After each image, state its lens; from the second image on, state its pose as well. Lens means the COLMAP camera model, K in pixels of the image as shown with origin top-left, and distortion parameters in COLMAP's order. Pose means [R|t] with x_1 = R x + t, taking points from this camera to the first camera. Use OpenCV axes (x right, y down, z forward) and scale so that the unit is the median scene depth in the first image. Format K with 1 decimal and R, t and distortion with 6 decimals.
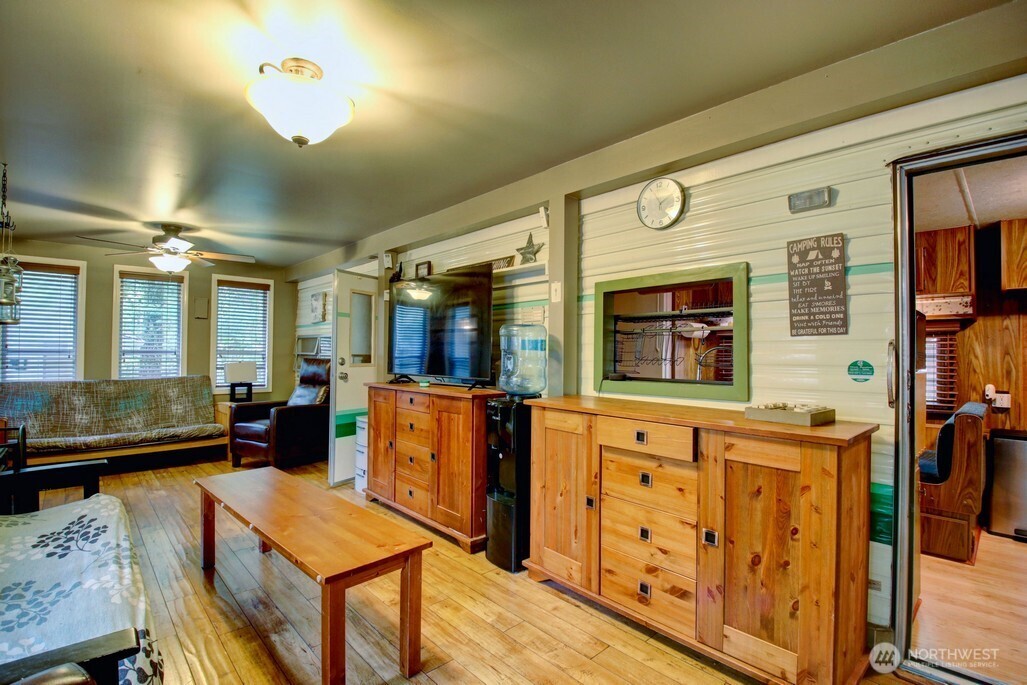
lens RADIAL K [[475.1, 0, 509.6], [0, 475.1, 345.8], [0, 0, 1]] dist [0.021837, -0.031586]
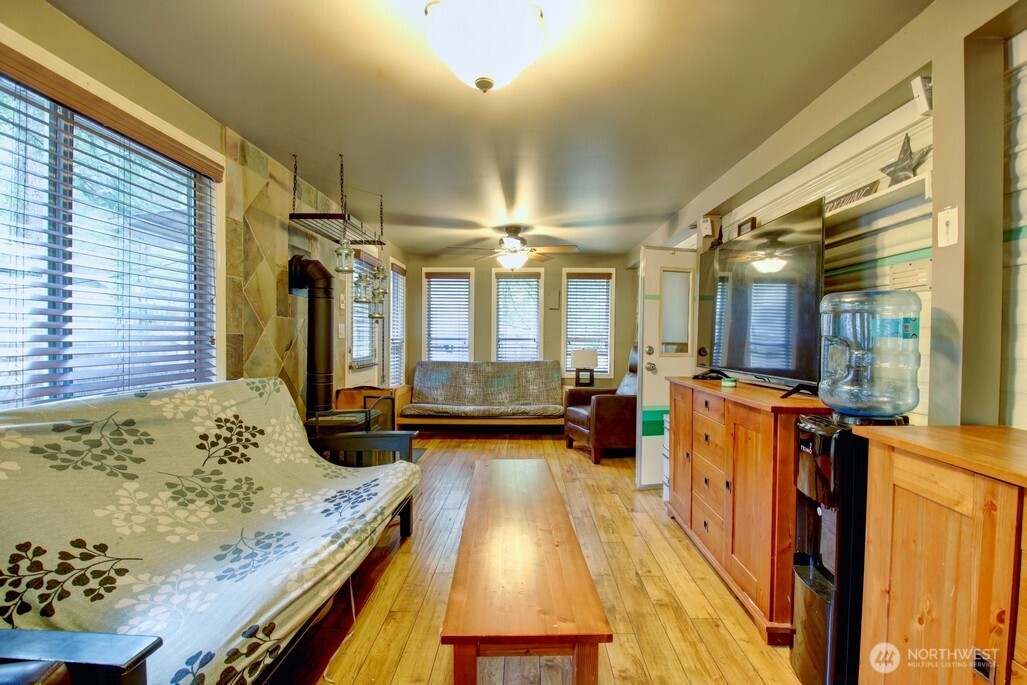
lens RADIAL K [[473.2, 0, 515.2], [0, 473.2, 346.9], [0, 0, 1]] dist [0.000229, -0.017356]
pose [[0.716403, 0.011882, -0.697585, 0.100940], [0.009052, 0.999612, 0.026323, 0.001729], [0.697628, -0.025173, 0.716018, 0.251365]]
